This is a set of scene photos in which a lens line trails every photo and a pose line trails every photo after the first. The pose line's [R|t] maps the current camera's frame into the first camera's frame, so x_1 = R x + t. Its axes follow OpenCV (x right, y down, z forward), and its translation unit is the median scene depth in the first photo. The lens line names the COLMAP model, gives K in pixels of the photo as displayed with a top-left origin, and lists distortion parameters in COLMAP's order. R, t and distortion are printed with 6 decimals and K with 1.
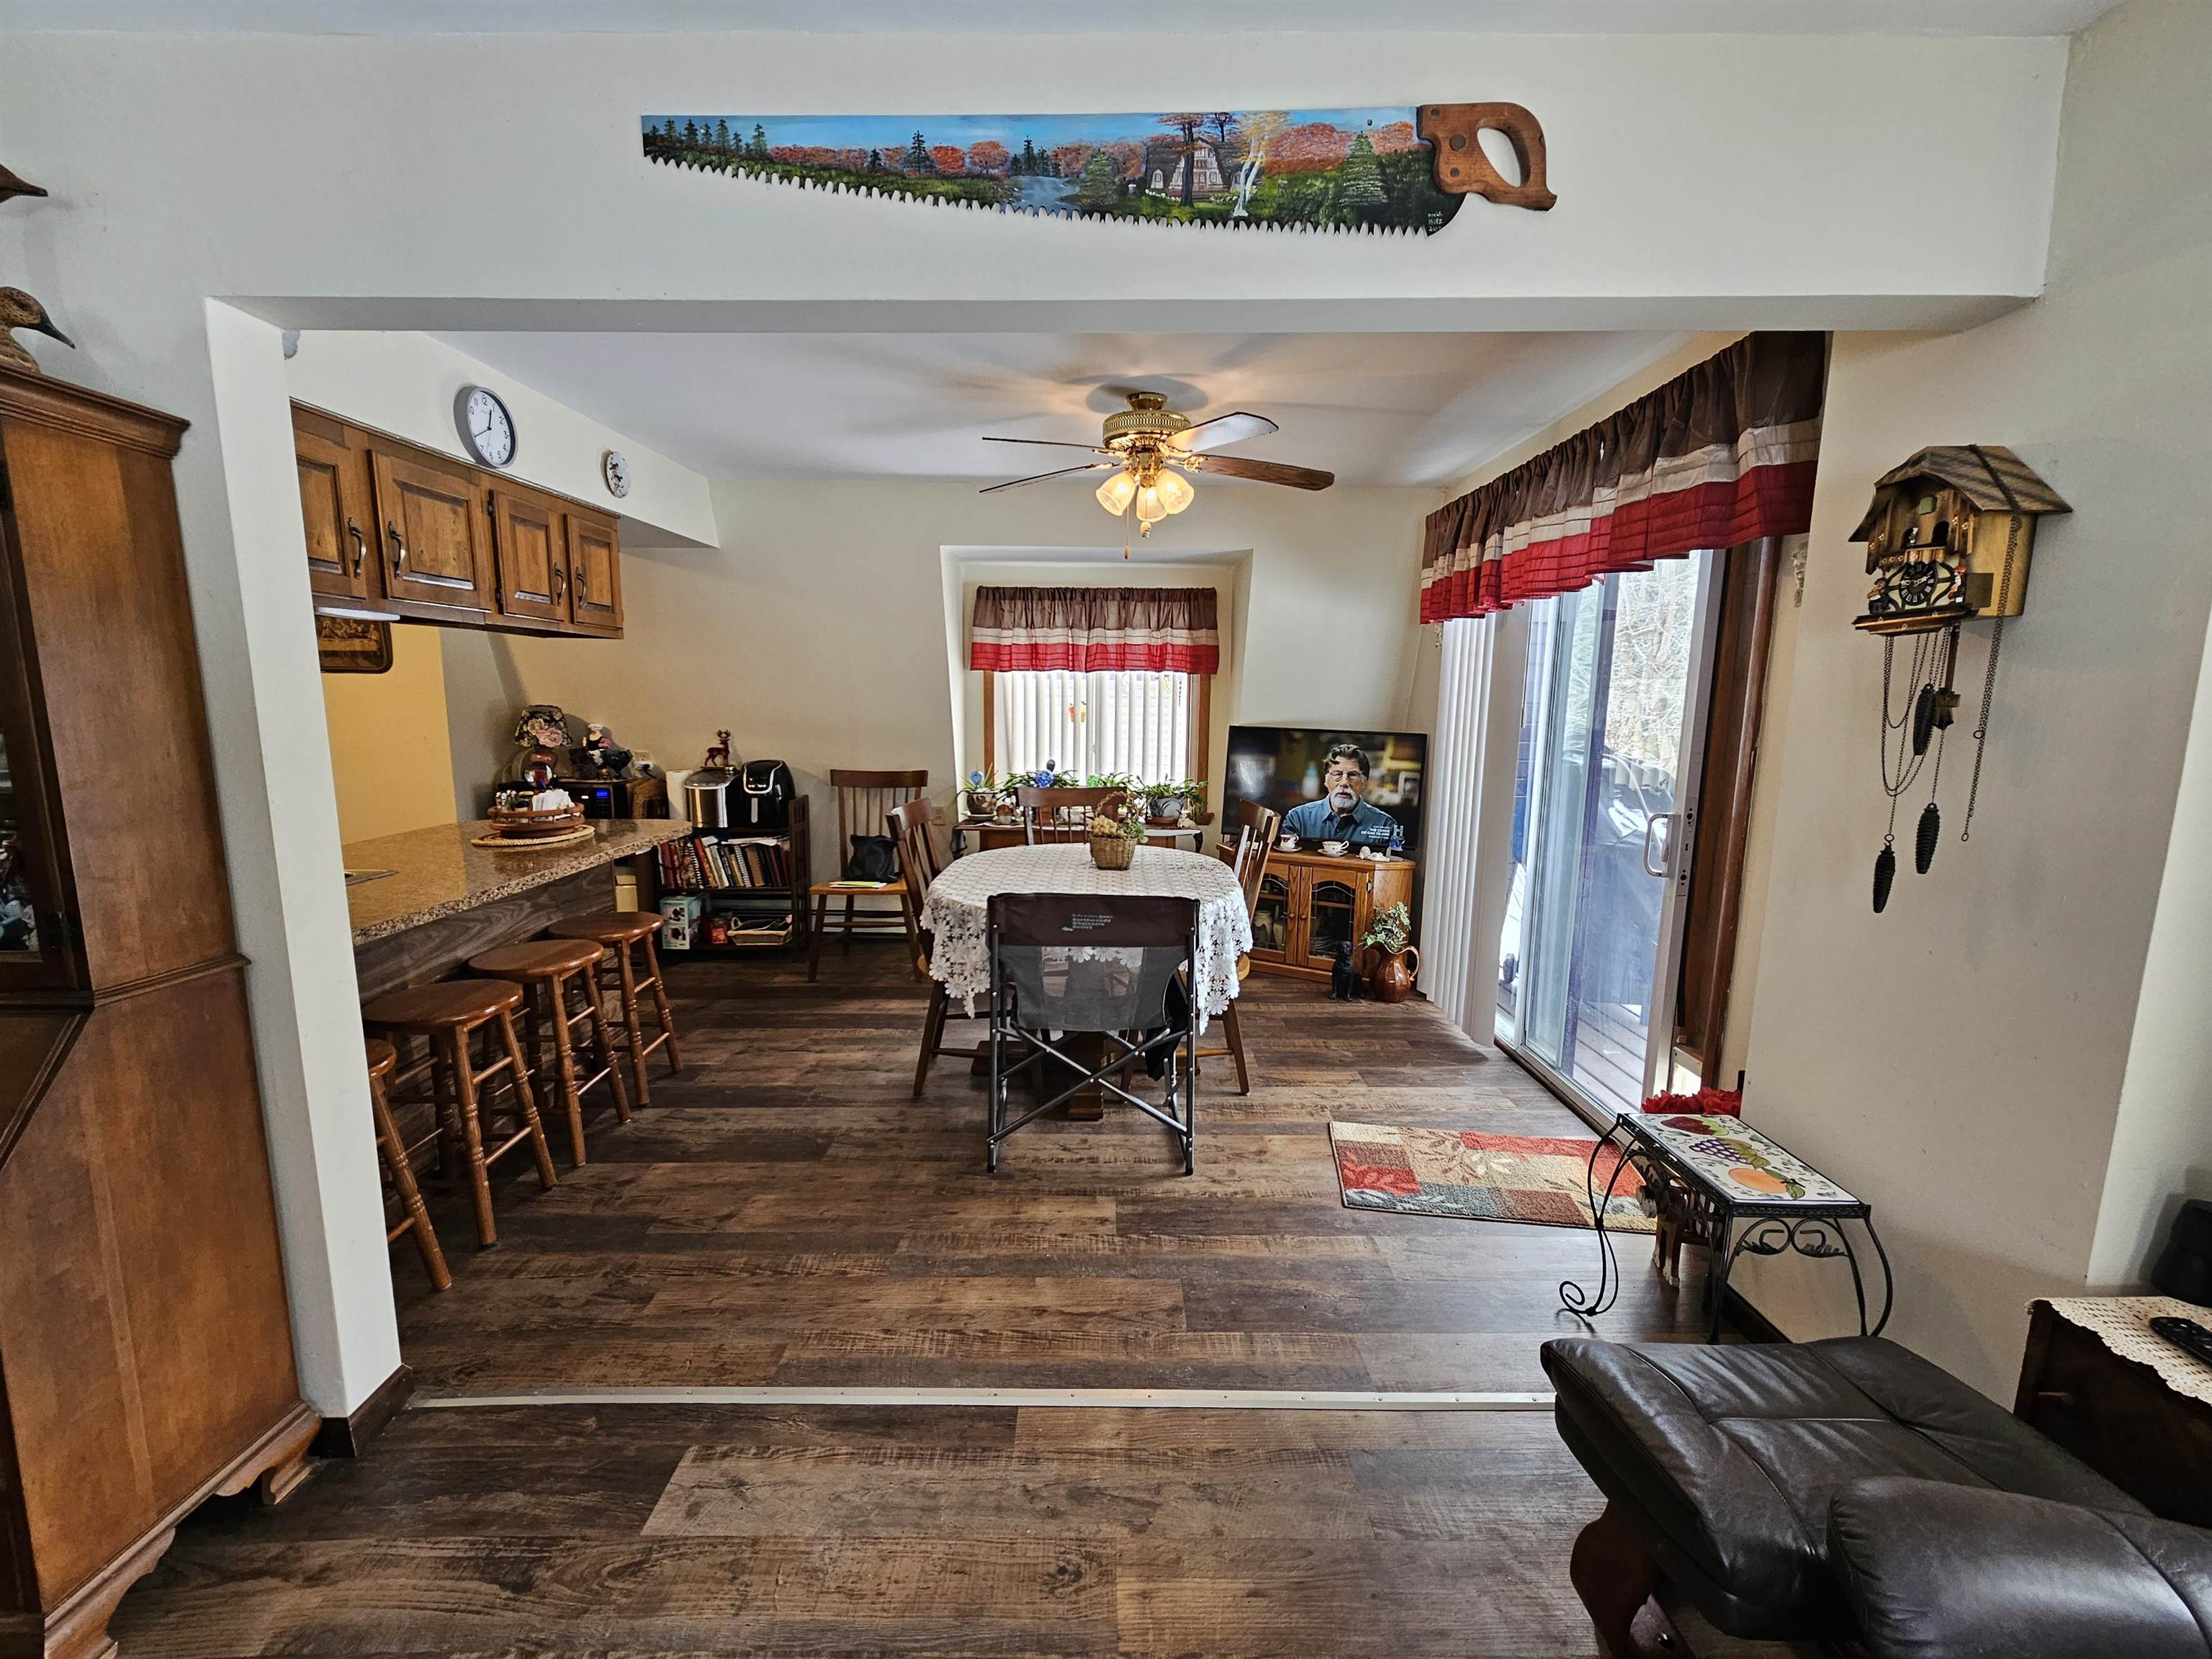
lens RADIAL K [[903.2, 0, 1106.5], [0, 903.2, 846.8], [0, 0, 1]] dist [-0.006159, 0.003410]
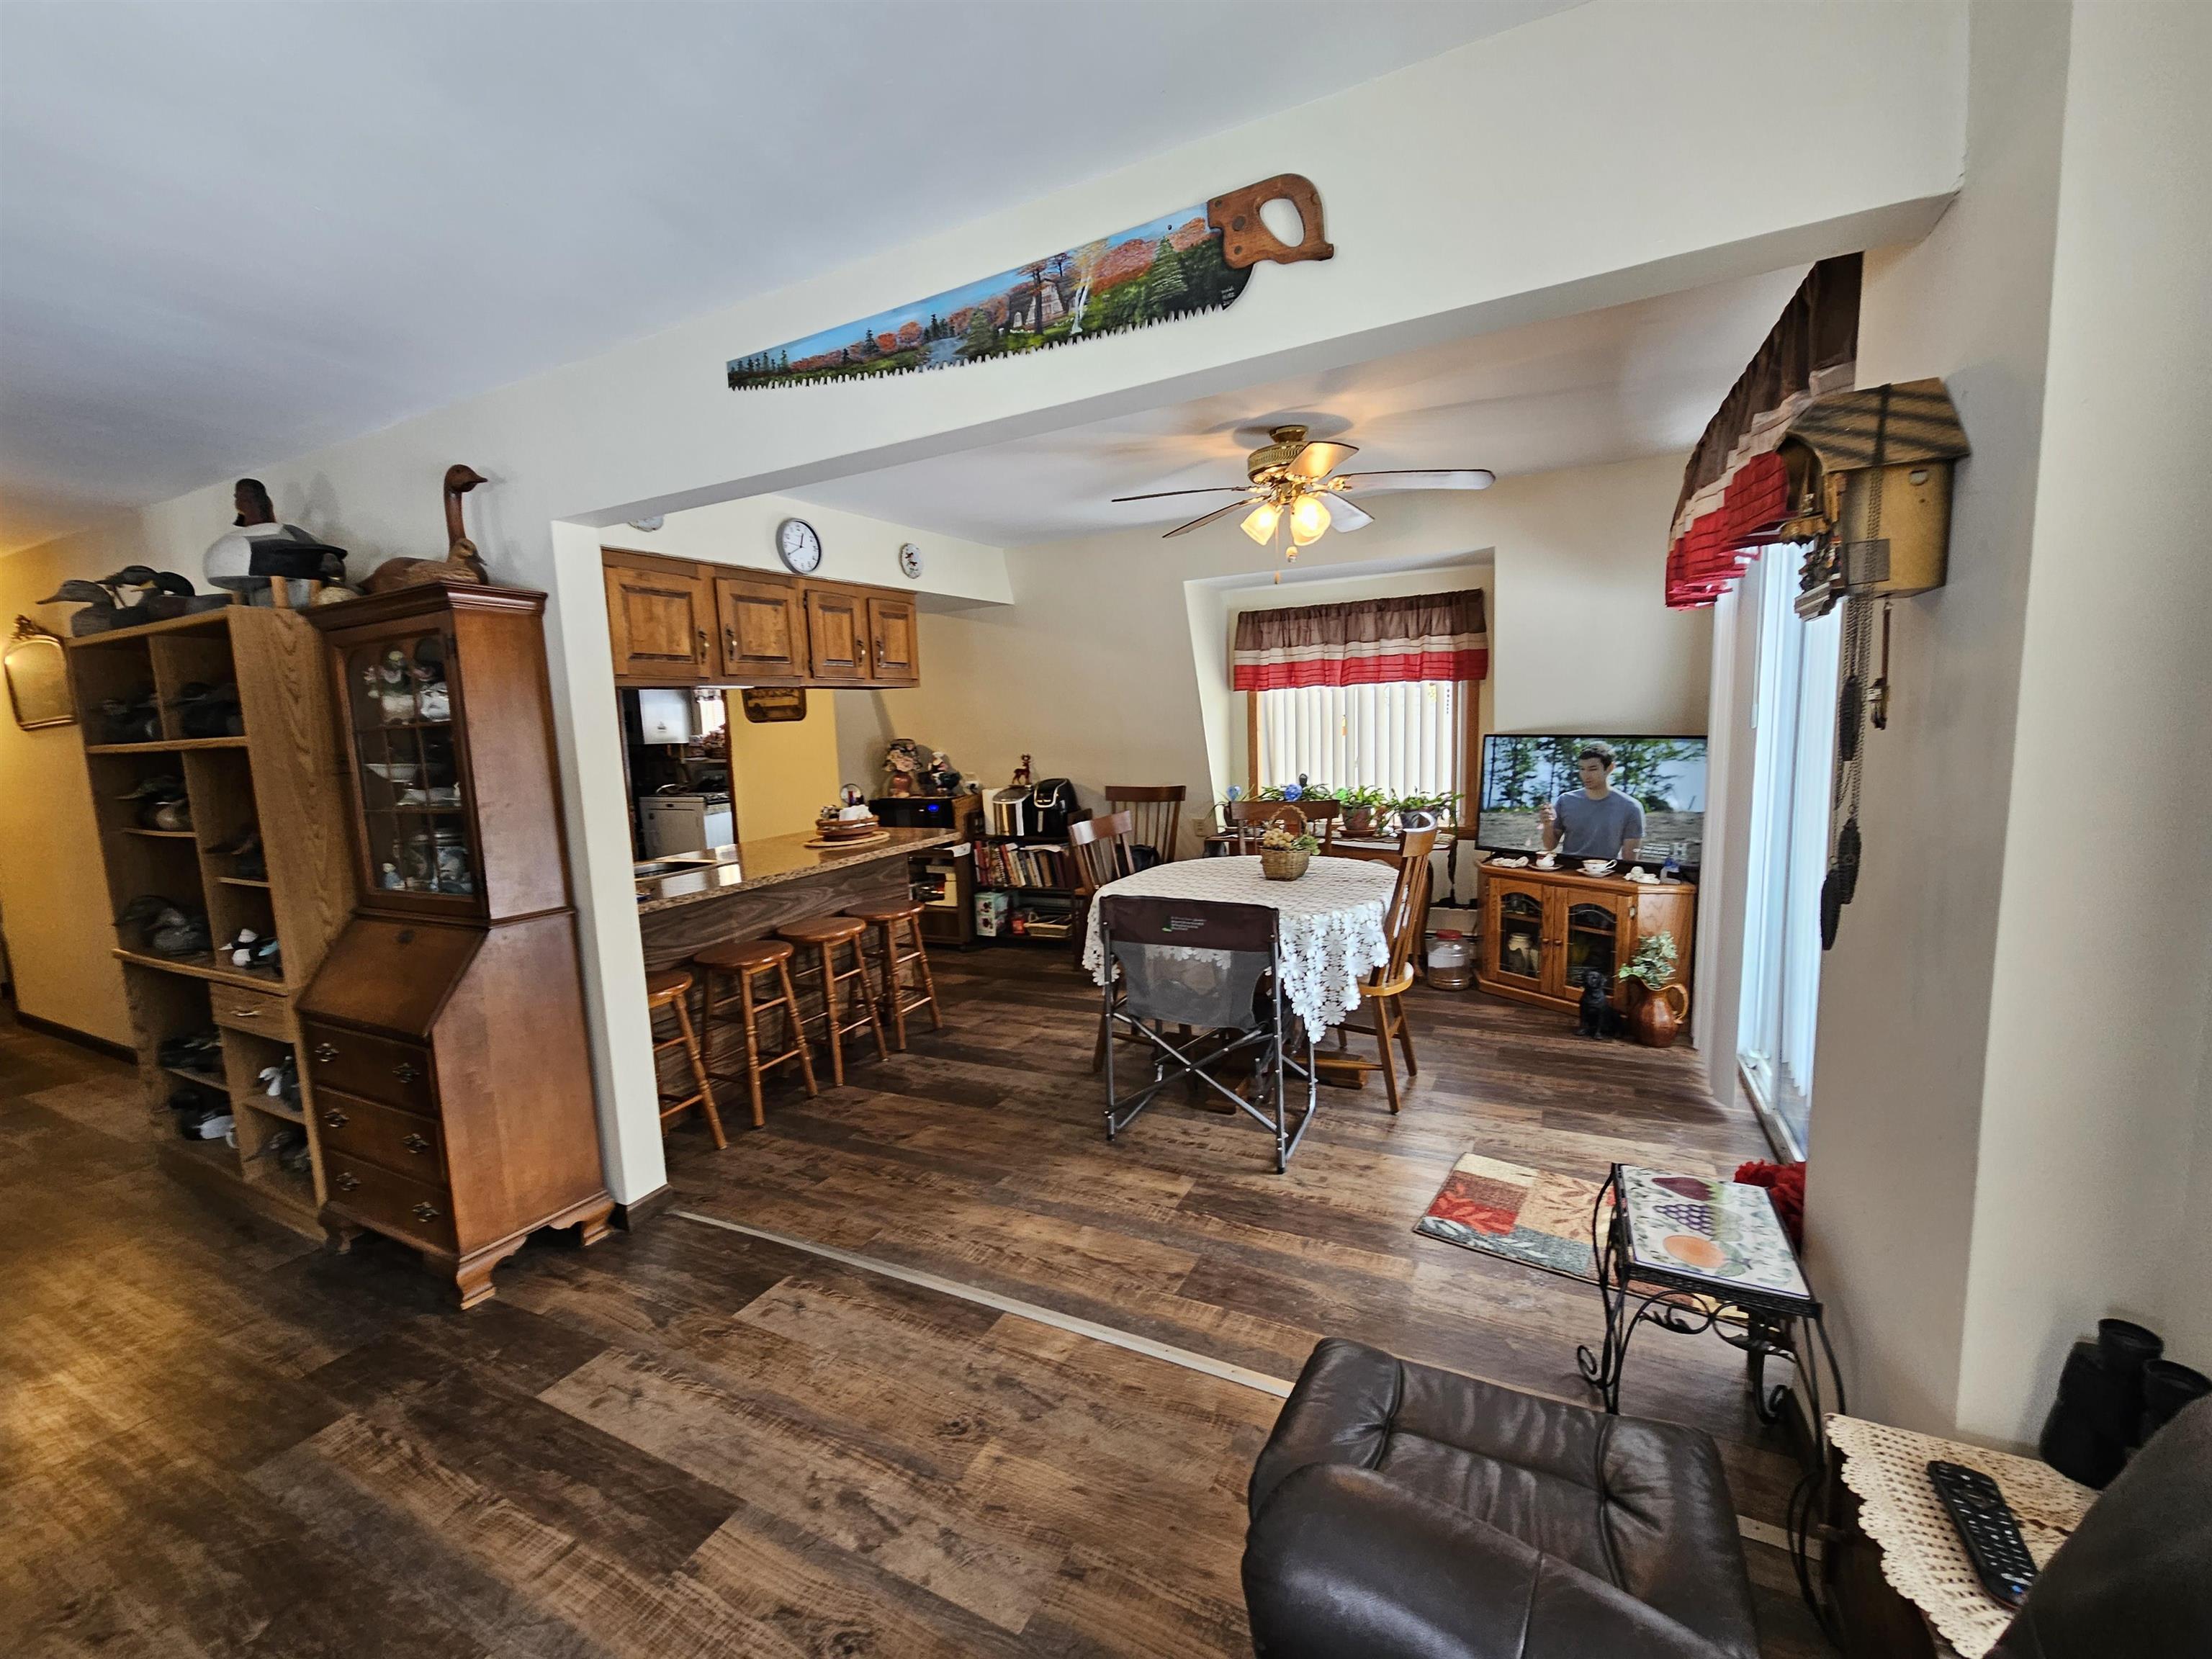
lens RADIAL K [[903.2, 0, 1106.5], [0, 903.2, 846.8], [0, 0, 1]] dist [-0.006159, 0.003410]
pose [[0.892890, 0.017754, -0.449926, 0.347204], [-0.023836, 0.999685, -0.007855, -0.000502], [0.449644, 0.017738, 0.893032, -0.023871]]
